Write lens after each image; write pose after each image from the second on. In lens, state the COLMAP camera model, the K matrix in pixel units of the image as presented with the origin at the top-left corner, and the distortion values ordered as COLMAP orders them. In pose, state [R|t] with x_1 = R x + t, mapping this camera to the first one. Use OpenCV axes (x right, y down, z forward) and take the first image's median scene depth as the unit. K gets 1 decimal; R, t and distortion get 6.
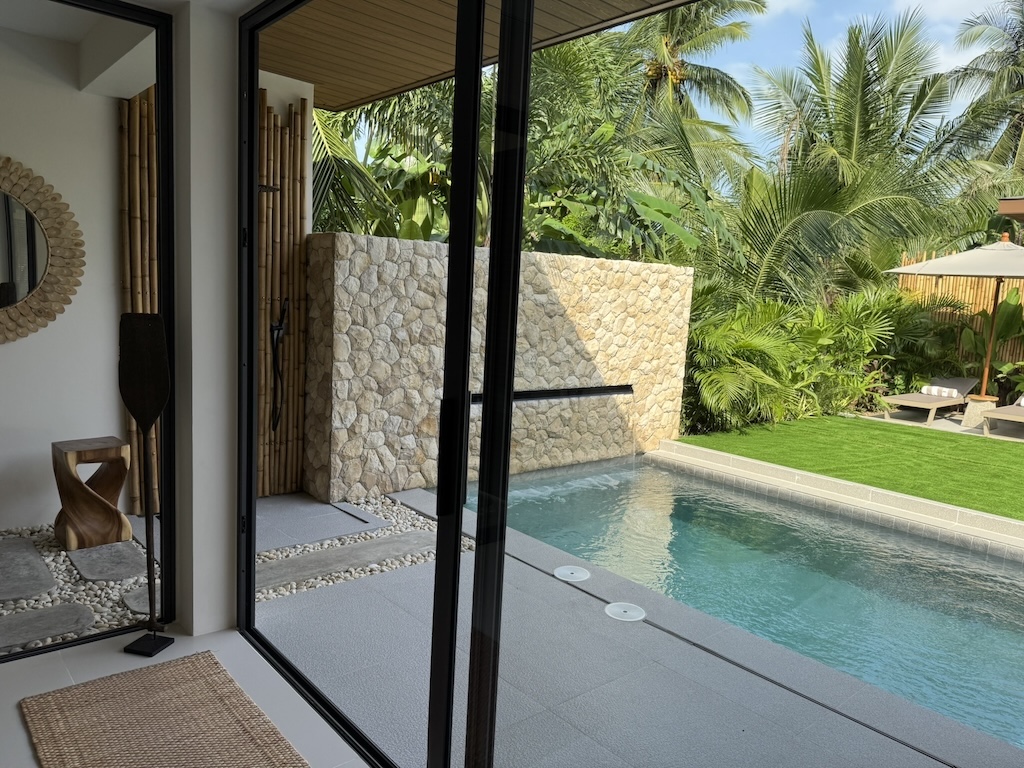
lens RADIAL K [[719.6, 0, 512.0], [0, 719.6, 384.0], [0, 0, 1]] dist [0.138998, -0.185387]
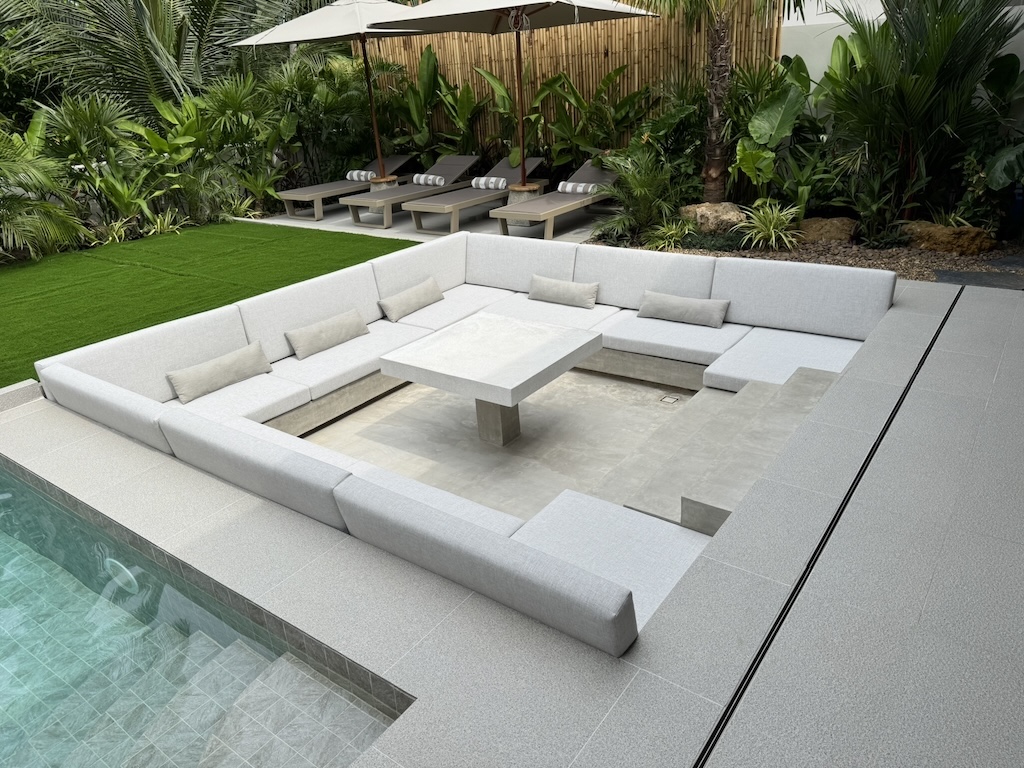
lens RADIAL K [[711.2, 0, 512.0], [0, 711.2, 384.0], [0, 0, 1]] dist [0.077930, -0.102739]
pose [[0.969440, -0.187890, 0.157743, 0.832488], [0.135873, 0.946579, 0.292448, 0.029641], [-0.204265, -0.262078, 0.943181, 0.038739]]
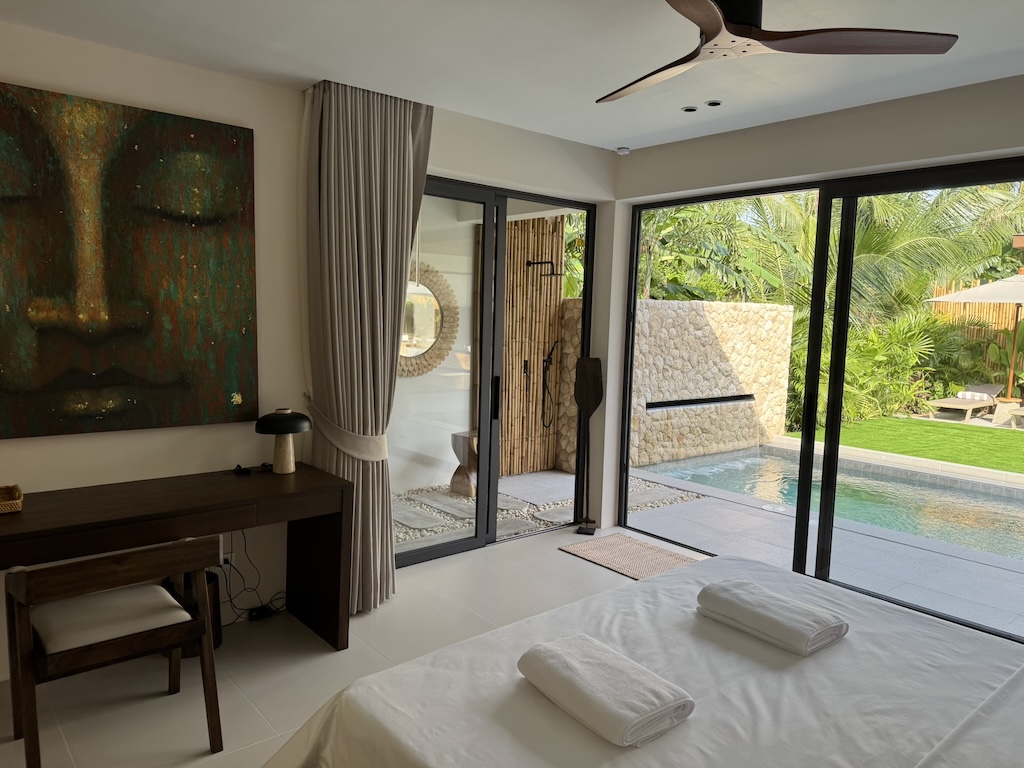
lens RADIAL K [[711.2, 0, 512.0], [0, 711.2, 384.0], [0, 0, 1]] dist [0.077930, -0.102739]
pose [[0.999476, -0.024337, -0.021329, -0.241305], [0.023753, 0.999347, -0.027226, 0.007710], [0.021978, 0.026705, 0.999402, -0.326486]]
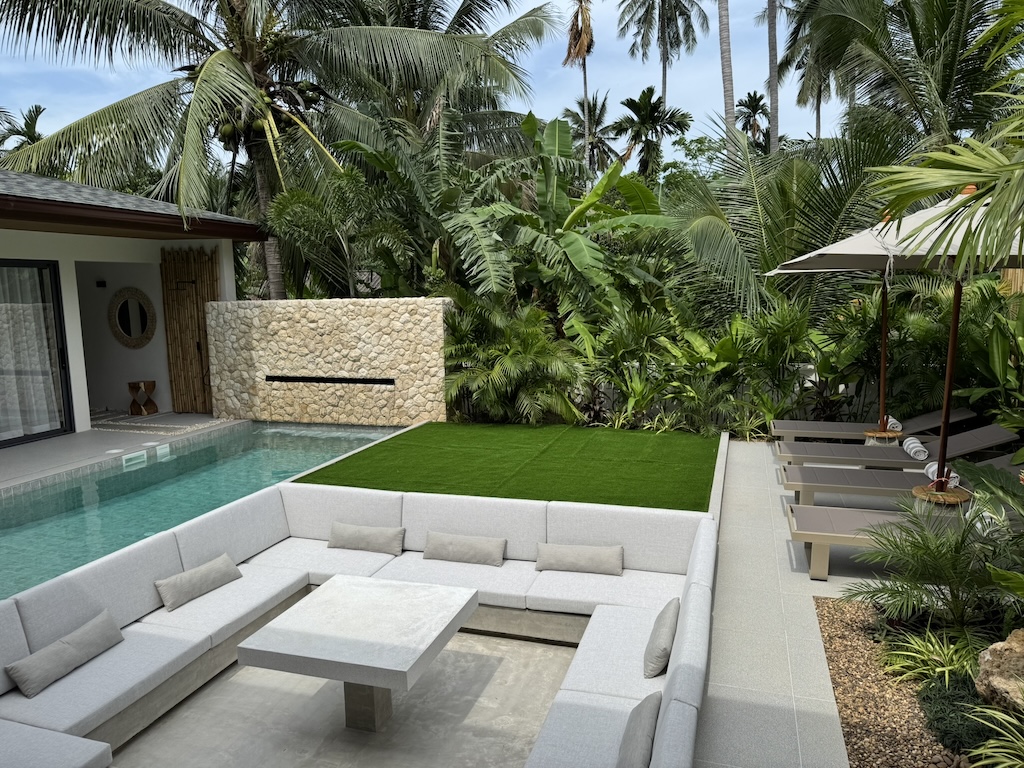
lens RADIAL K [[703.4, 0, 512.0], [0, 703.4, 384.0], [0, 0, 1]] dist [0.208919, -0.413909]
pose [[0.513653, 0.048049, -0.856652, 1.474585], [-0.059189, 0.998036, 0.020489, -0.032002], [0.855954, 0.040180, 0.515488, 0.422987]]
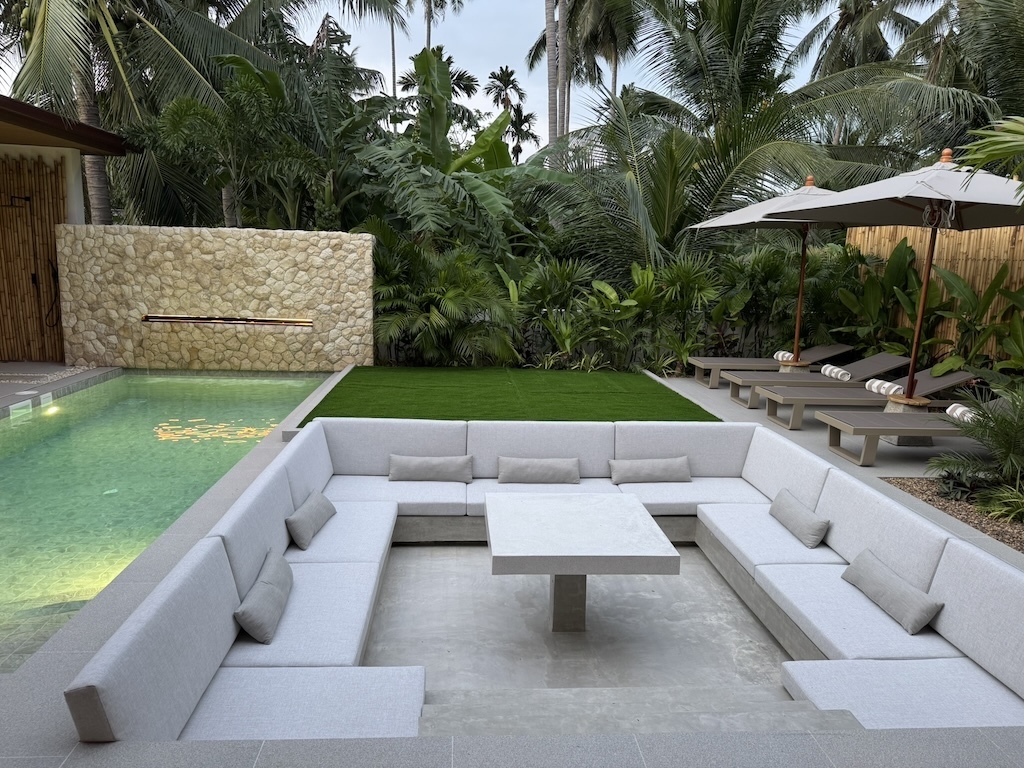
lens RADIAL K [[711.2, 0, 512.0], [0, 711.2, 384.0], [0, 0, 1]] dist [0.077930, -0.102739]
pose [[0.797906, 0.074911, -0.598110, 1.233120], [-0.061144, 0.997188, 0.043325, 0.037833], [0.599673, 0.002001, 0.800242, 0.122820]]
